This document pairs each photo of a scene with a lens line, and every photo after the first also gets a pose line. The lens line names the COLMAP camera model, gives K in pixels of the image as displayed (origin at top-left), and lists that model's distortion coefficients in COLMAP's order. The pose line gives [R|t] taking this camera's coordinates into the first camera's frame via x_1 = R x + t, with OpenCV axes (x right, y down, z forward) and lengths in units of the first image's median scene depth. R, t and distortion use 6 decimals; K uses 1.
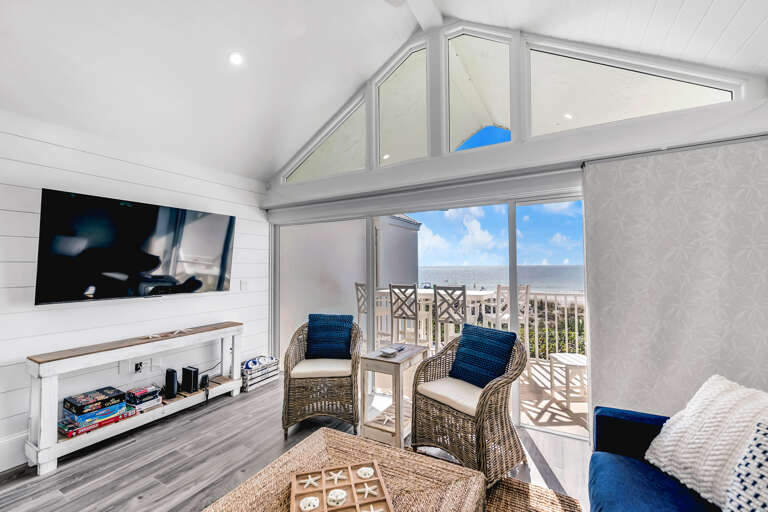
lens RADIAL K [[303.5, 0, 384.0], [0, 303.5, 256.0], [0, 0, 1]] dist [0.000483, -0.000035]
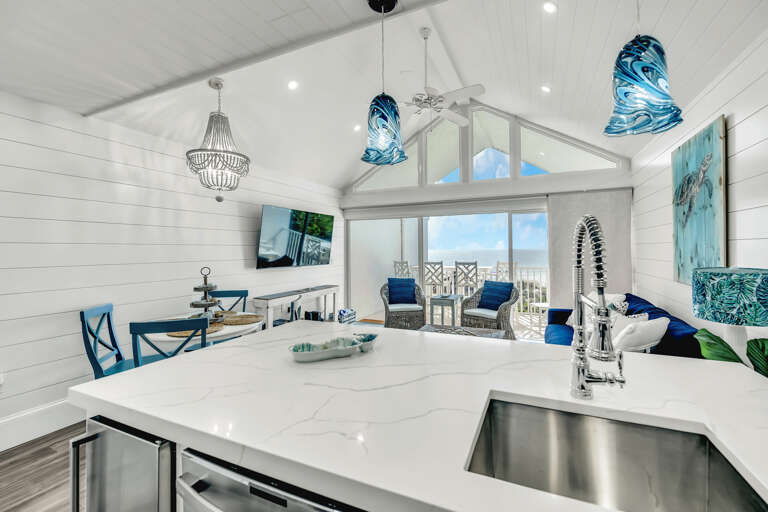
lens RADIAL K [[326.4, 0, 387.6], [0, 326.4, 240.5], [0, 0, 1]] dist [-0.000113, -0.000035]
pose [[0.996184, 0.005225, 0.087127, -0.404325], [-0.005559, 0.999978, 0.003592, -0.014648], [-0.087106, -0.004062, 0.996191, -0.740714]]
